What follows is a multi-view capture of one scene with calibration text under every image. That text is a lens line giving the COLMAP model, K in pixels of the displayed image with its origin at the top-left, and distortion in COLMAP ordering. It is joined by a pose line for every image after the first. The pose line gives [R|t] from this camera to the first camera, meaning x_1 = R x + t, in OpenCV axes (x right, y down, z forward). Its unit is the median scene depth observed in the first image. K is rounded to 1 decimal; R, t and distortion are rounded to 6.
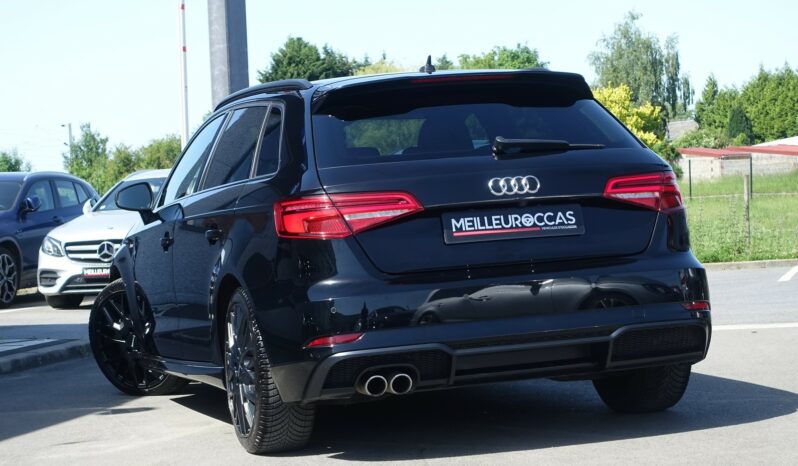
lens RADIAL K [[1950.4, 0, 396.4], [0, 1950.4, 232.3], [0, 0, 1]] dist [-0.025213, 0.000000]
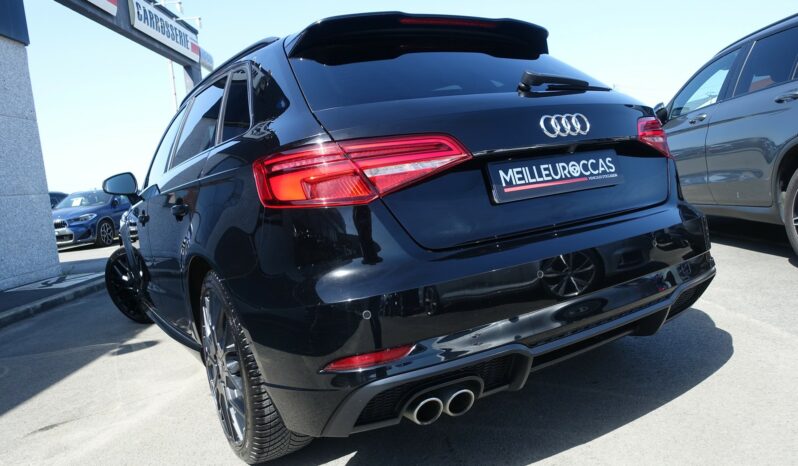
lens RADIAL K [[545.2, 0, 394.1], [0, 545.2, 235.7], [0, 0, 1]] dist [0.002508, -0.012707]
pose [[0.969221, -0.072381, 0.235310, -0.062205], [0.057407, 0.995902, 0.069884, 0.001240], [-0.239404, -0.054225, 0.969405, 0.795028]]
